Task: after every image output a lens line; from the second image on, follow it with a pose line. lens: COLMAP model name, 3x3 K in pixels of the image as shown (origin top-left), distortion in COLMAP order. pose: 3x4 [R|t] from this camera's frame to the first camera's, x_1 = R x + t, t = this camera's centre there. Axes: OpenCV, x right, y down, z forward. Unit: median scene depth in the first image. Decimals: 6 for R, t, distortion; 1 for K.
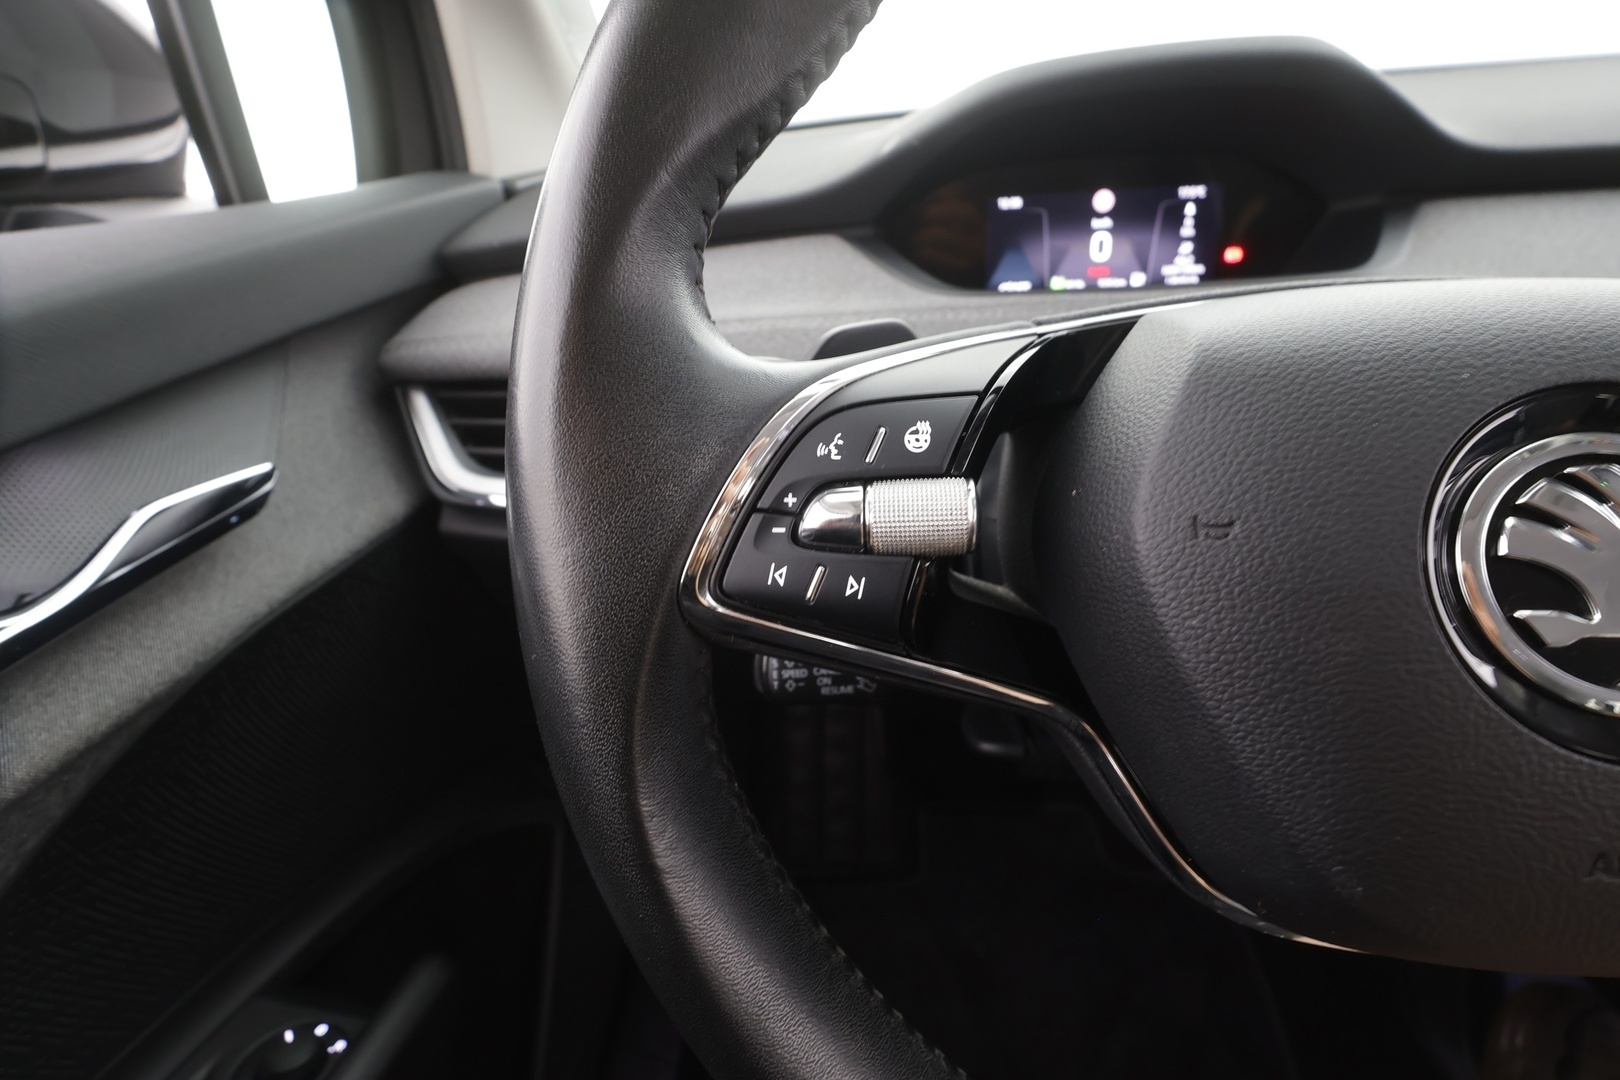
lens RADIAL K [[747.6, 0, 810.0], [0, 747.6, 540.0], [0, 0, 1]] dist [-0.001325, 0.000963]
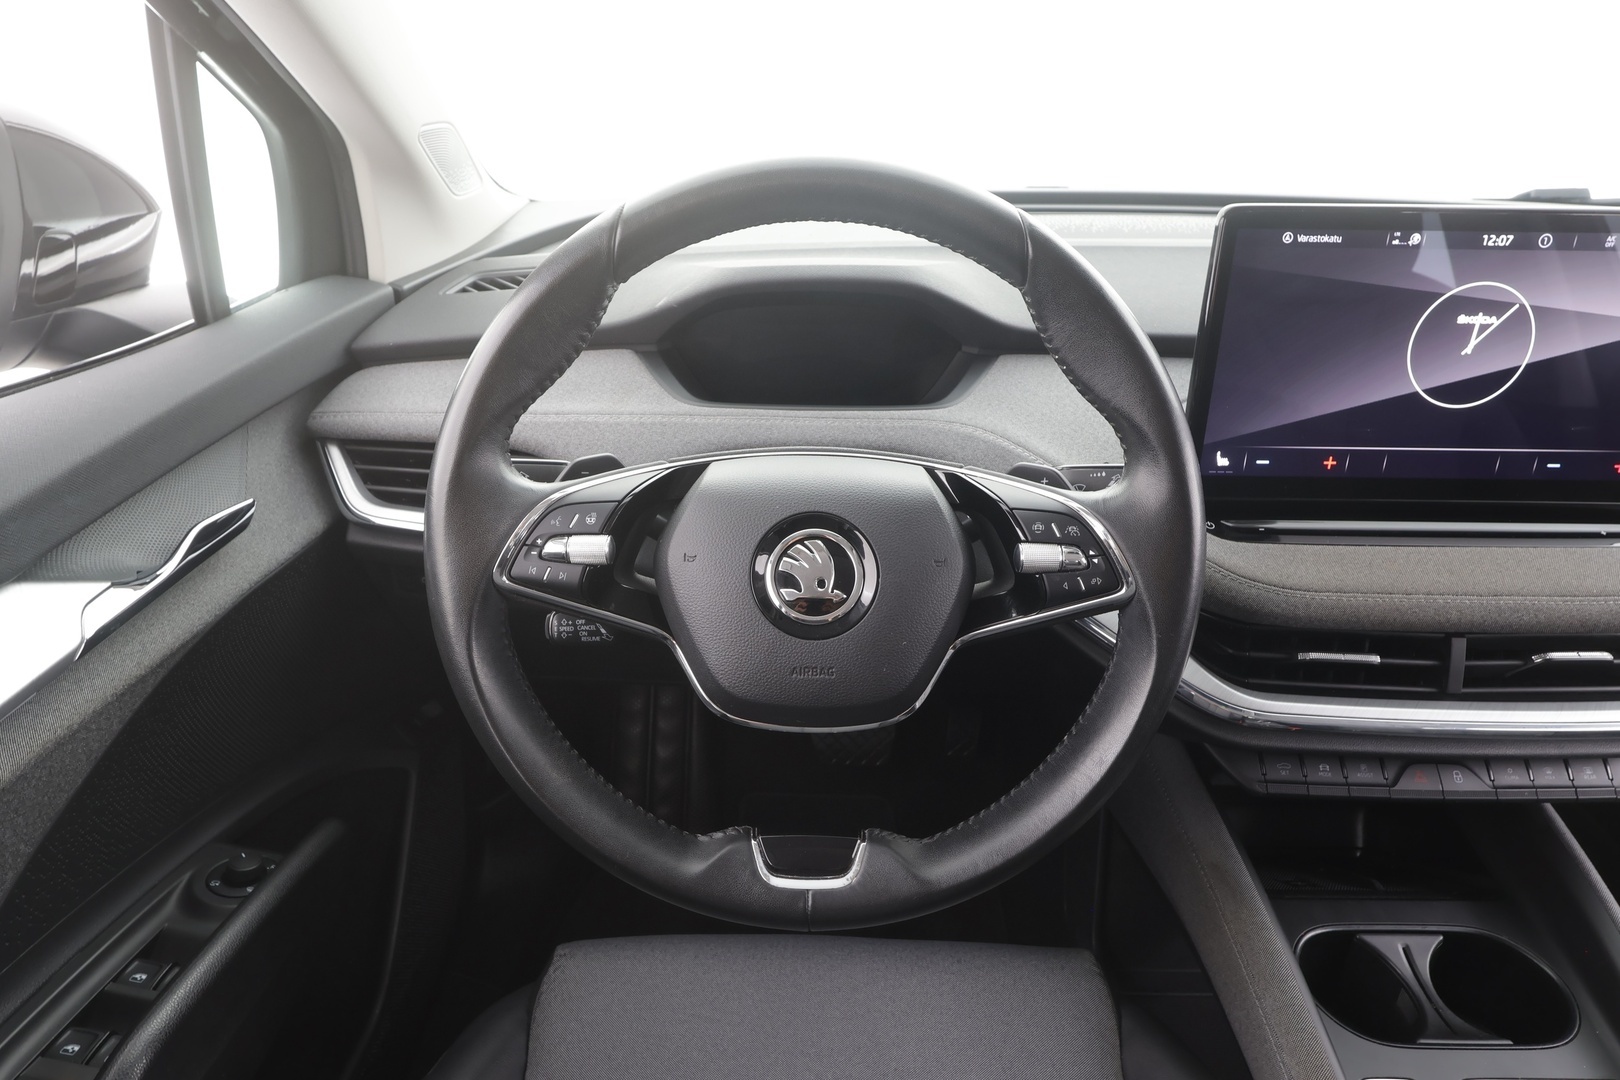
lens RADIAL K [[903.1, 0, 810.0], [0, 903.1, 540.0], [0, 0, 1]] dist [0.003287, -0.000439]
pose [[0.993784, 0.034931, 0.105703, 0.329753], [-0.033416, 0.999312, -0.016074, -0.022811], [-0.106191, 0.012442, 0.994268, -1.261871]]
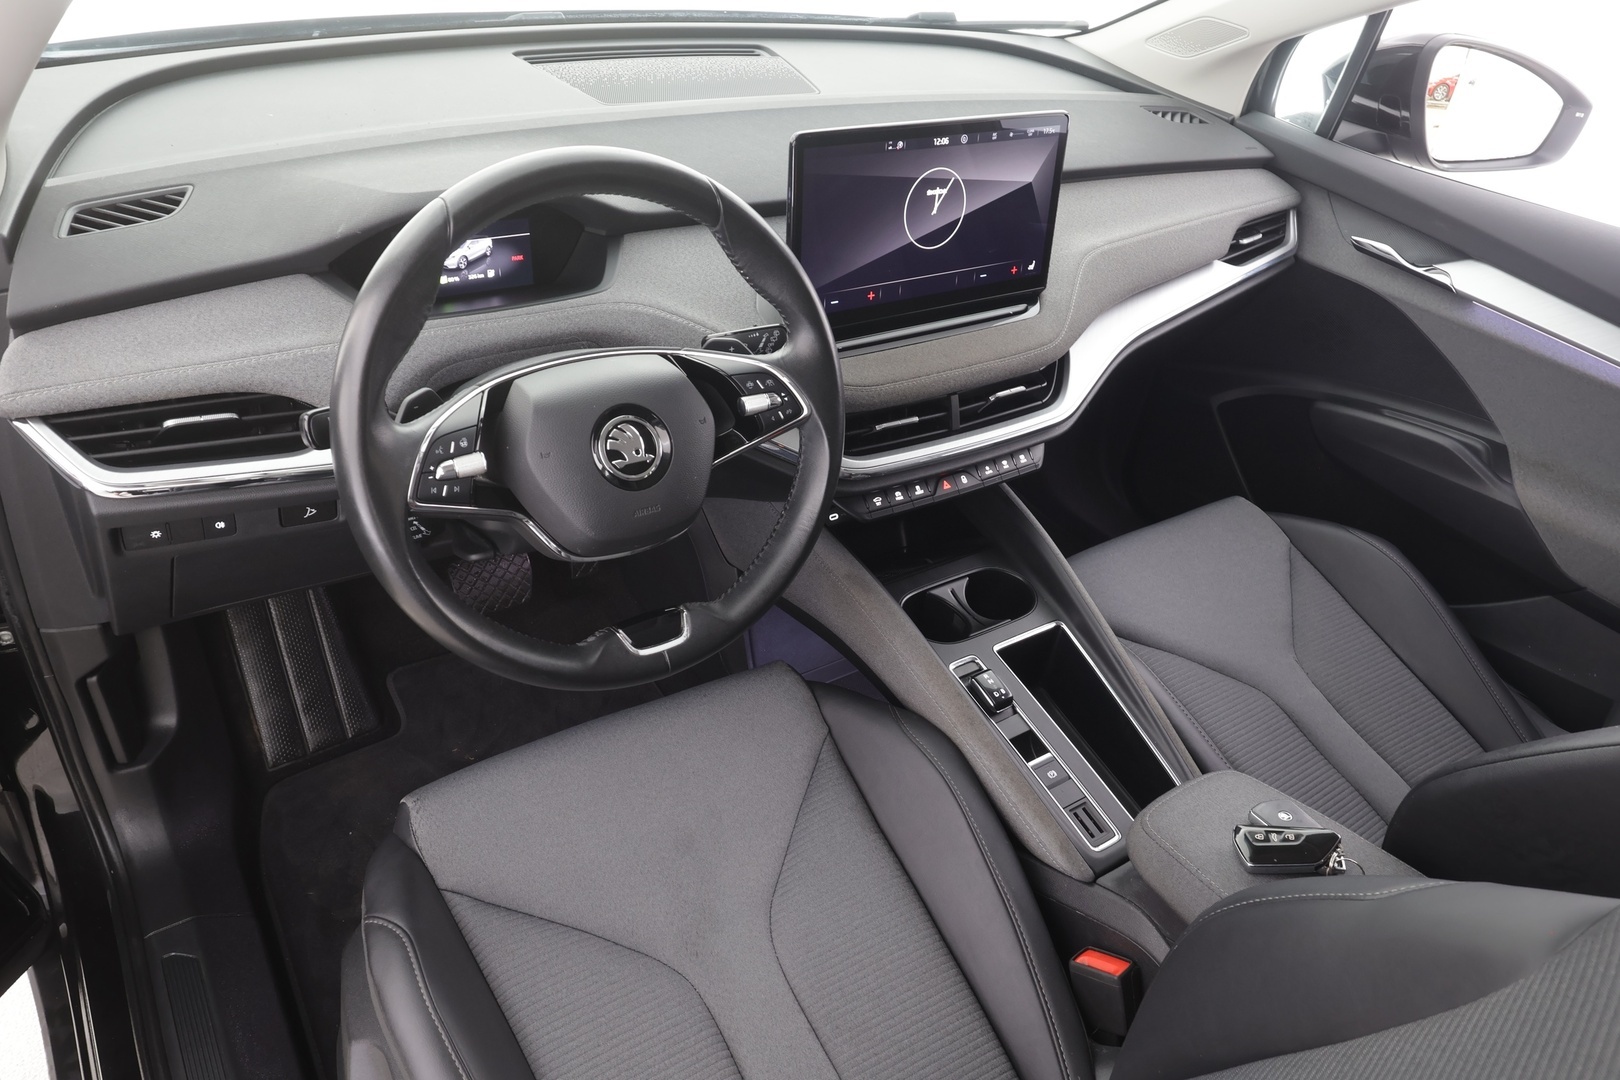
lens RADIAL K [[1110.9, 0, 810.0], [0, 1110.9, 540.0], [0, 0, 1]] dist [0.004412, -0.000526]
pose [[0.769597, -0.241675, 0.591028, -1.026139], [0.145261, 0.967602, 0.206509, -0.309477], [-0.621787, -0.073075, 0.779769, -2.339626]]
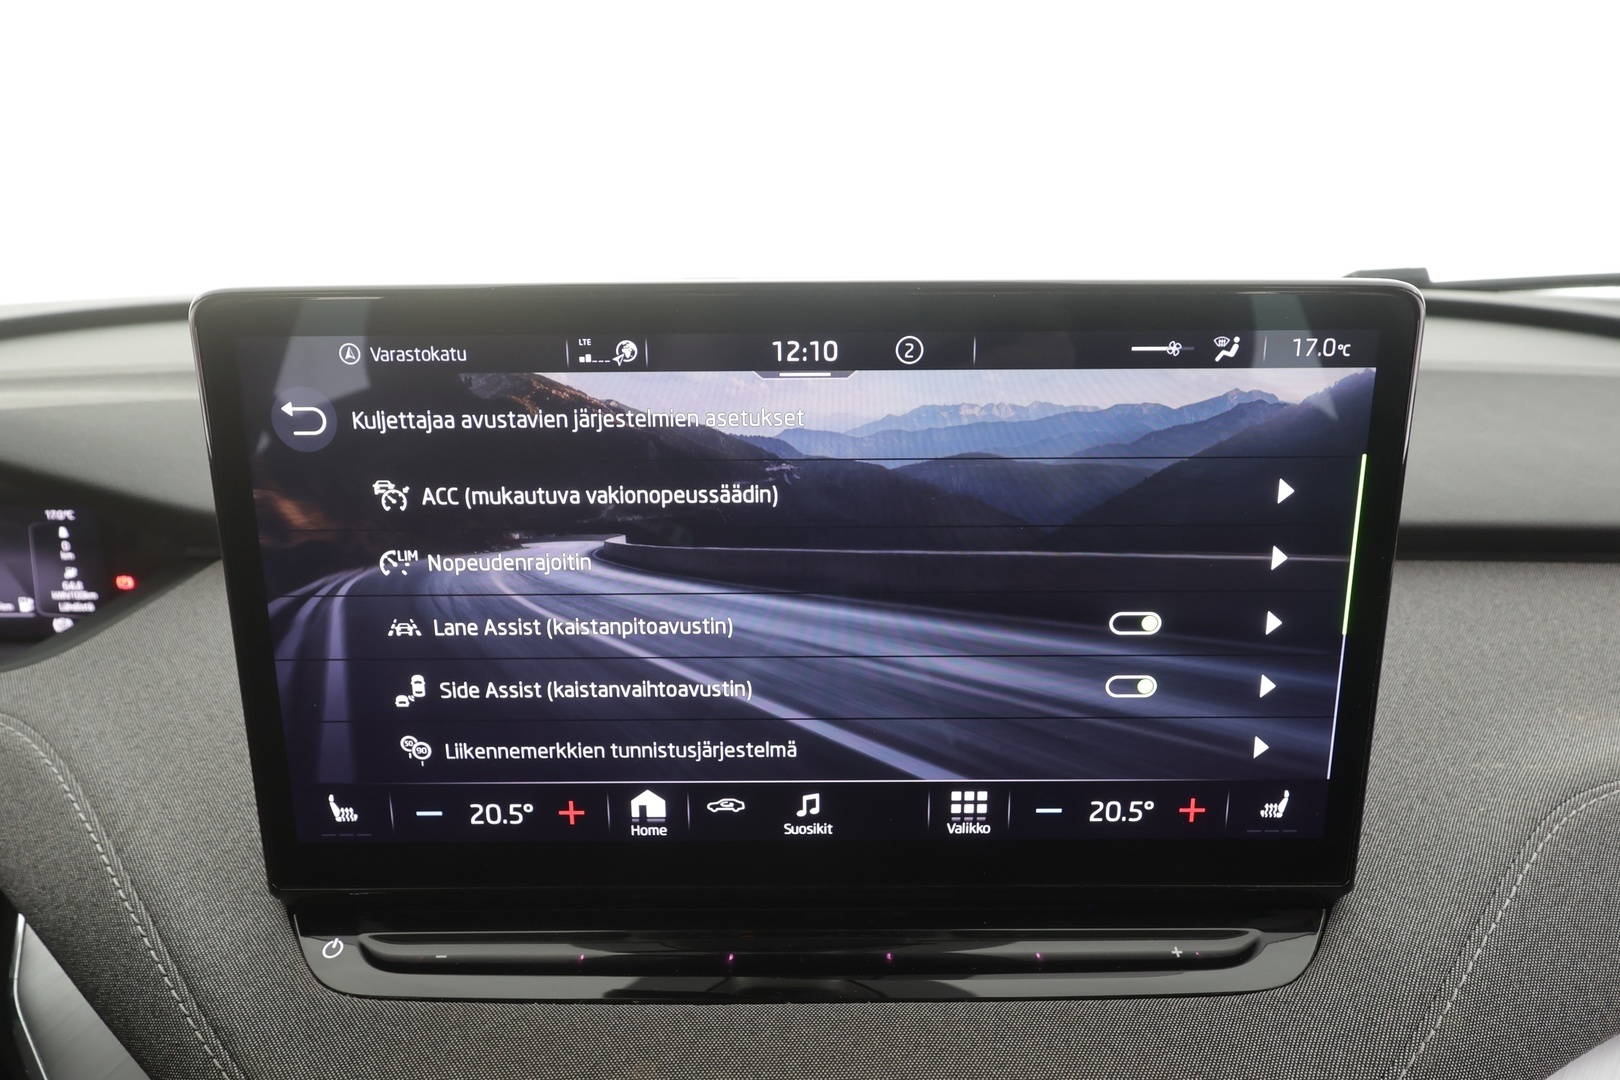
lens RADIAL K [[982.9, 0, 810.0], [0, 982.9, 540.0], [0, 0, 1]] dist [0.001672, 0.000677]
pose [[0.995195, 0.030184, 0.093149, 2.055566], [-0.016713, 0.989705, -0.142141, -0.463605], [-0.096480, 0.139901, 0.985454, -0.343026]]
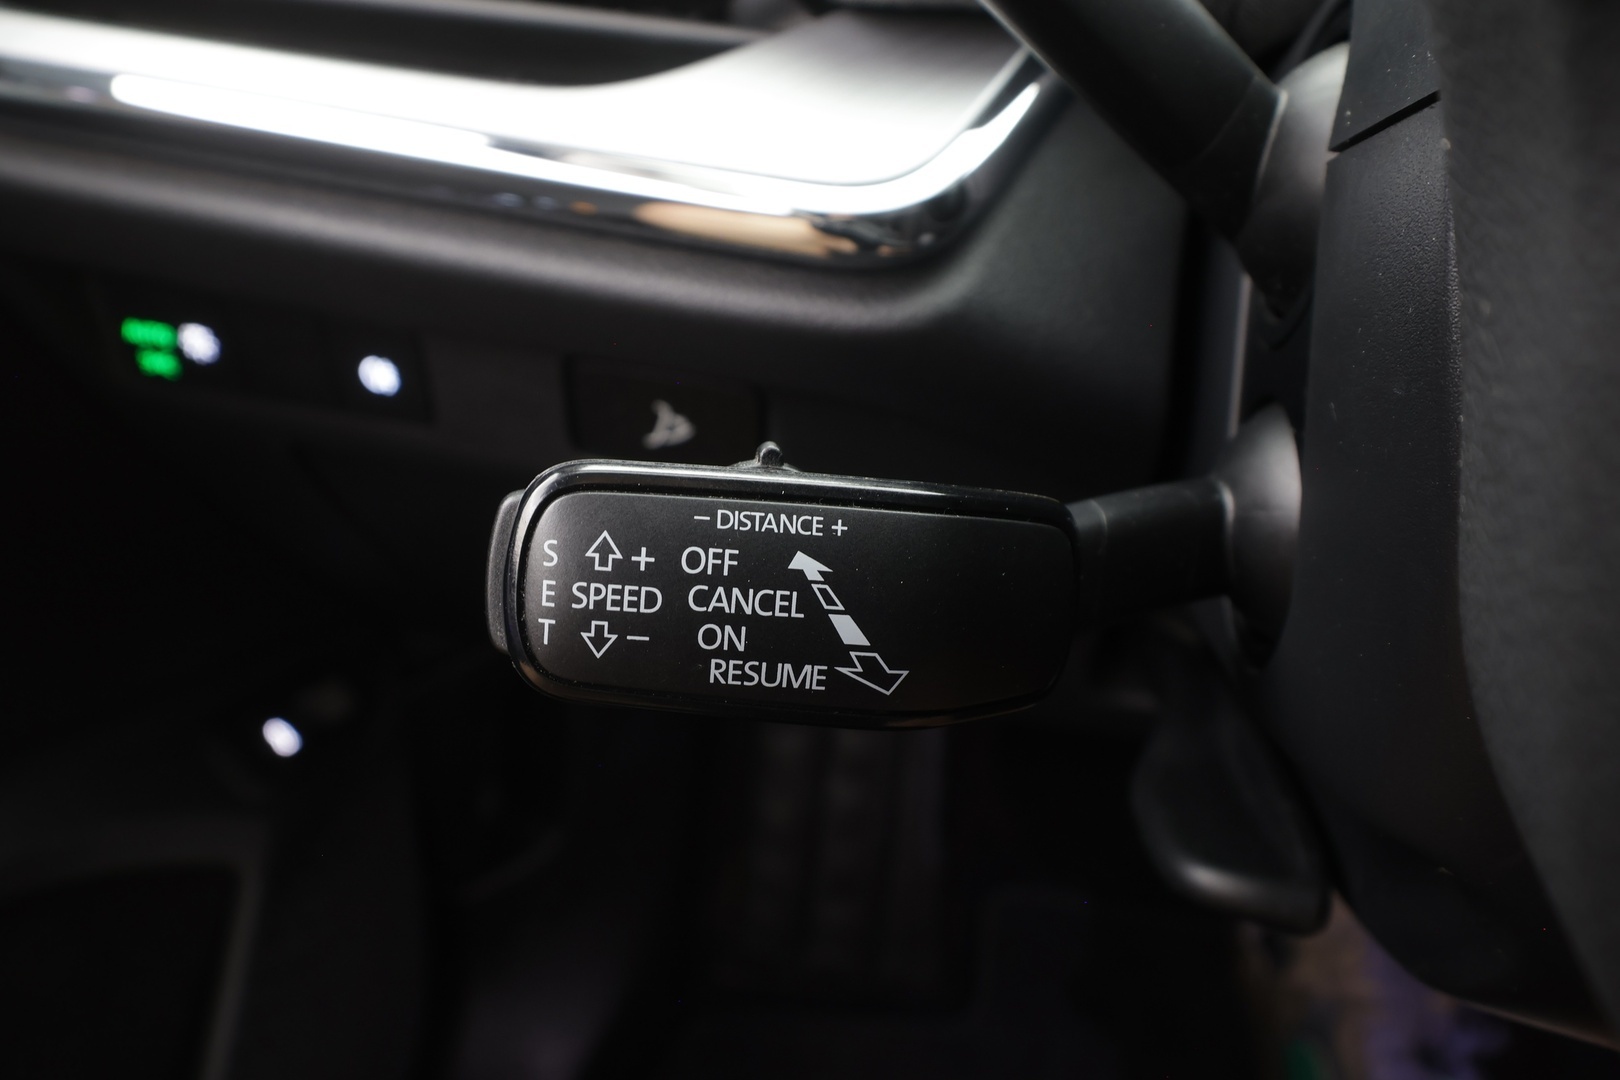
lens RADIAL K [[1154.5, 0, 810.0], [0, 1154.5, 540.0], [0, 0, 1]] dist [0.002544, 0.000280]
pose [[0.992257, 0.117802, -0.039365, 0.064595], [-0.113626, 0.988940, 0.095326, 0.108569], [0.050159, -0.090115, 0.994667, 0.579173]]
